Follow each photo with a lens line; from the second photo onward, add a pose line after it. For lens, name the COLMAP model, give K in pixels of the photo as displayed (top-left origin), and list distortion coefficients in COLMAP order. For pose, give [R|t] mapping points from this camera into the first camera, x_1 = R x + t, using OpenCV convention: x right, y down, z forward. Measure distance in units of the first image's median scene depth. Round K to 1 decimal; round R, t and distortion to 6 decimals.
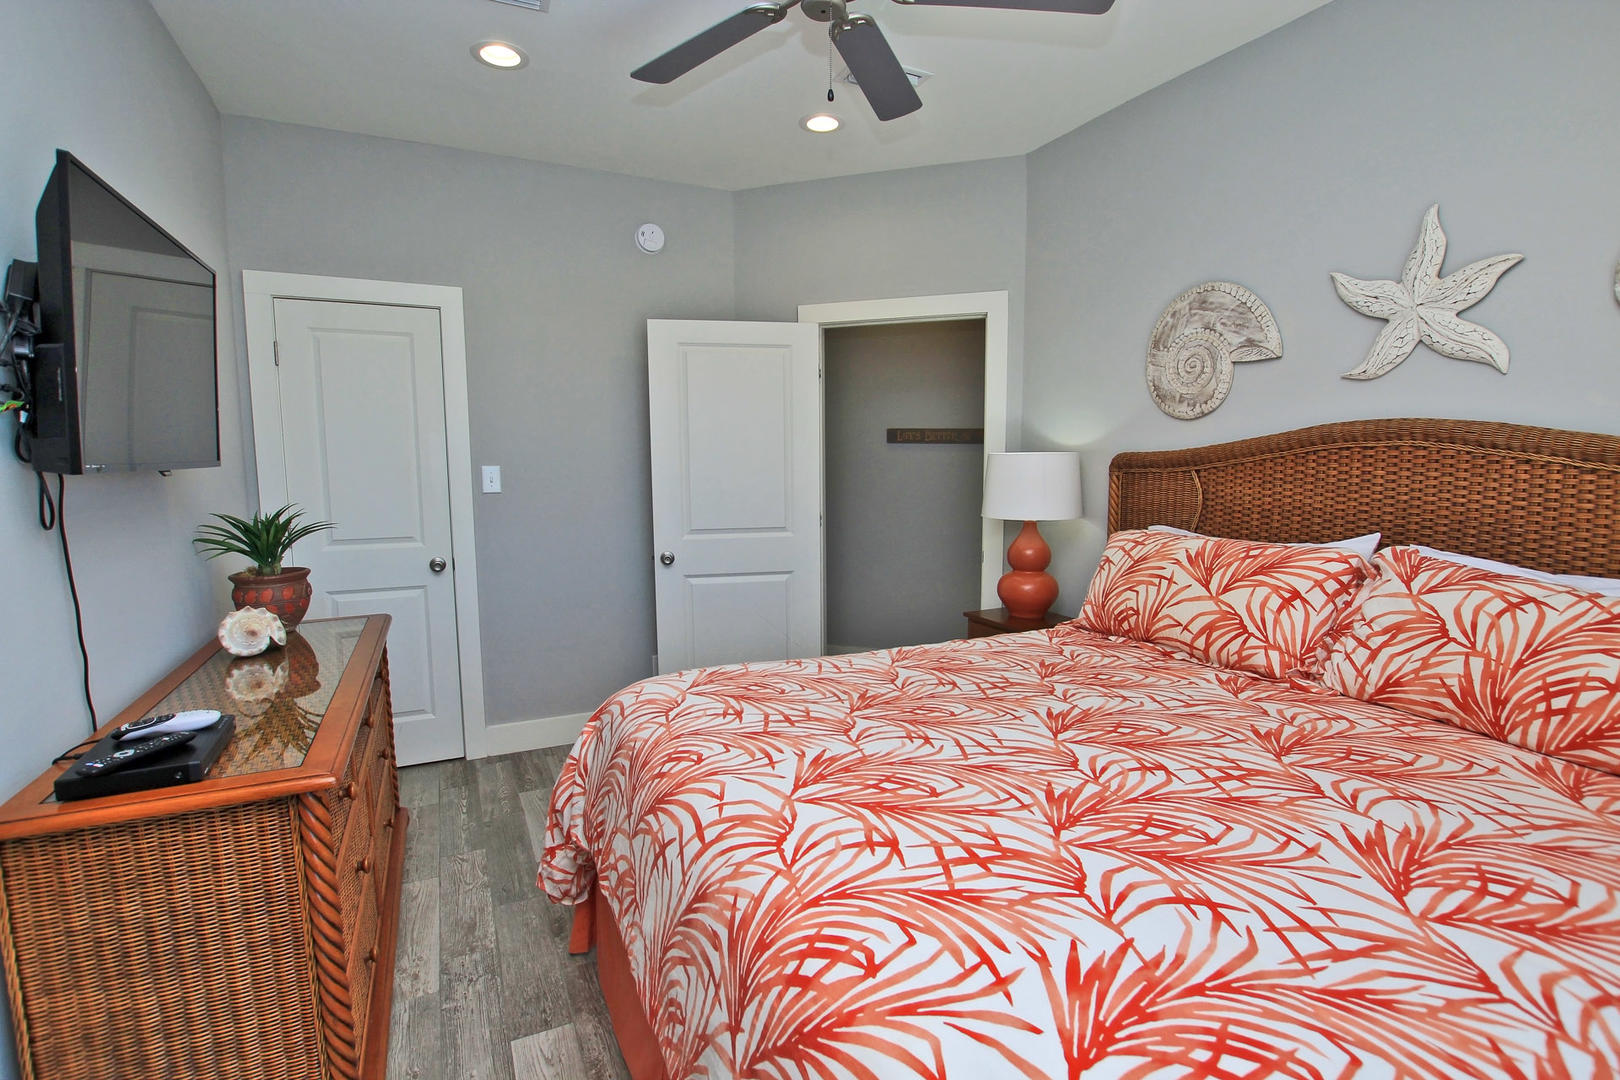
lens RADIAL K [[758.2, 0, 877.9], [0, 758.2, 540.7], [0, 0, 1]] dist [-0.001001, 0.000182]
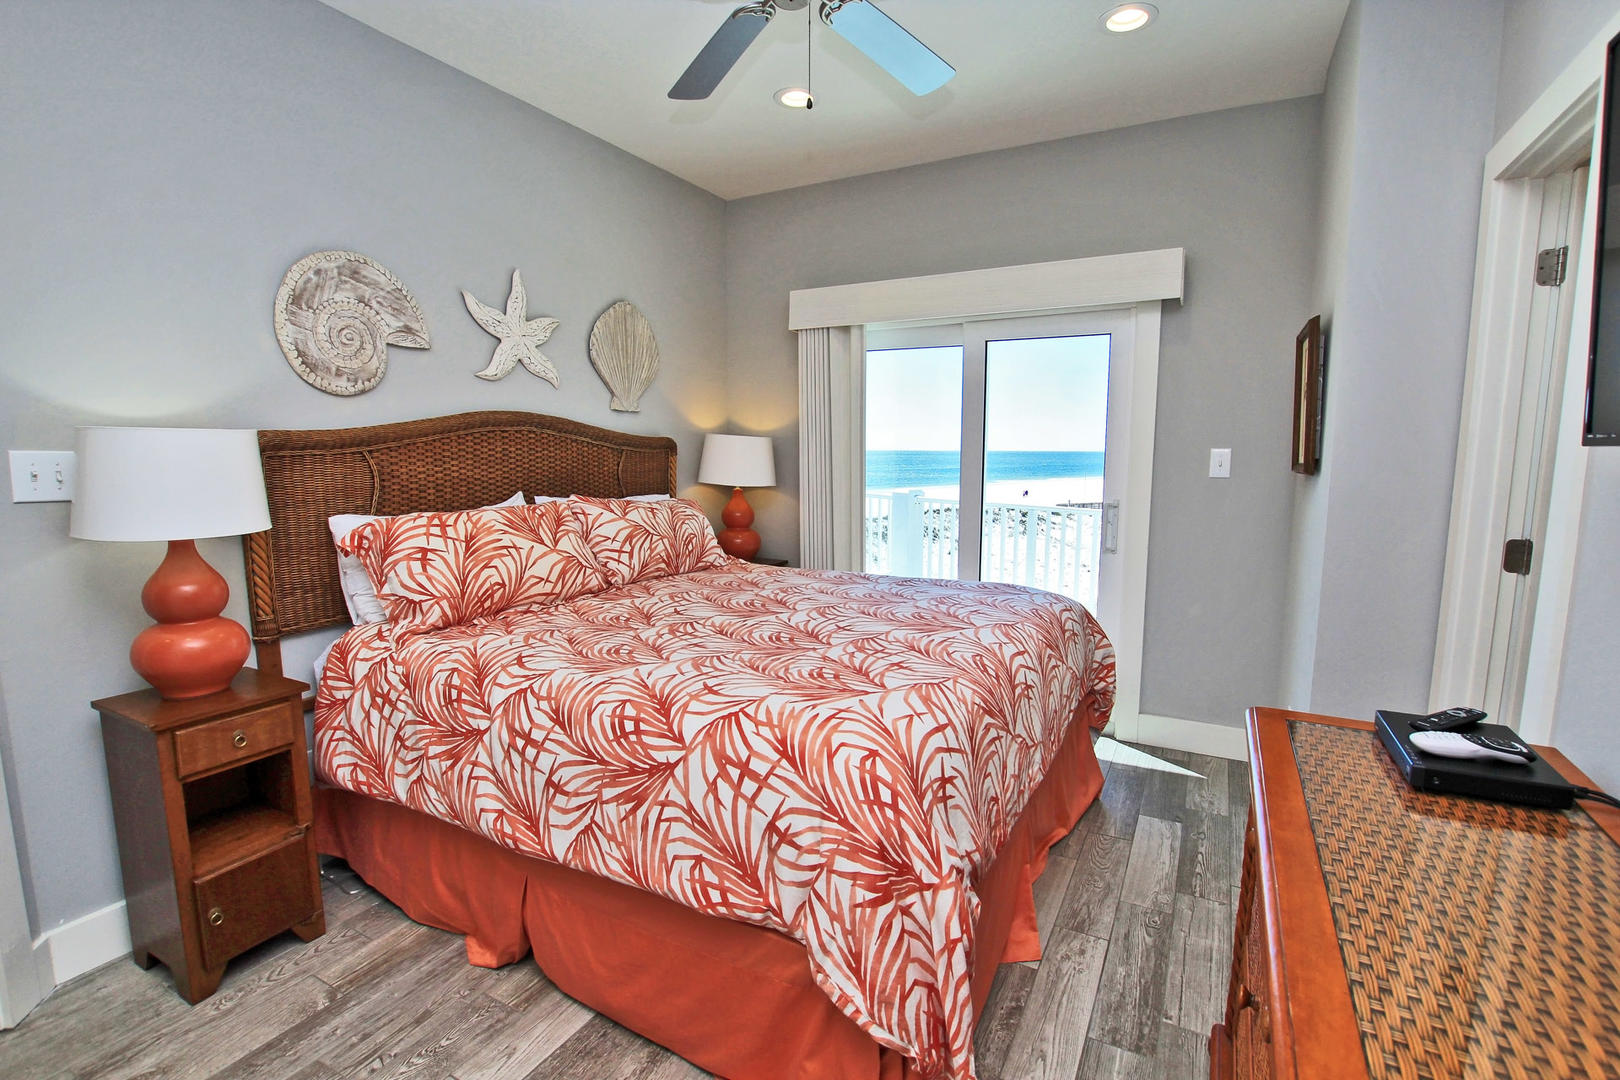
lens RADIAL K [[750.1, 0, 803.4], [0, 750.1, 545.1], [0, 0, 1]] dist [-0.020219, 0.001089]
pose [[-0.514057, -0.122898, 0.848906, -0.750464], [0.082071, 0.978095, 0.191299, -0.124616], [-0.853821, 0.168009, -0.492710, 1.137715]]
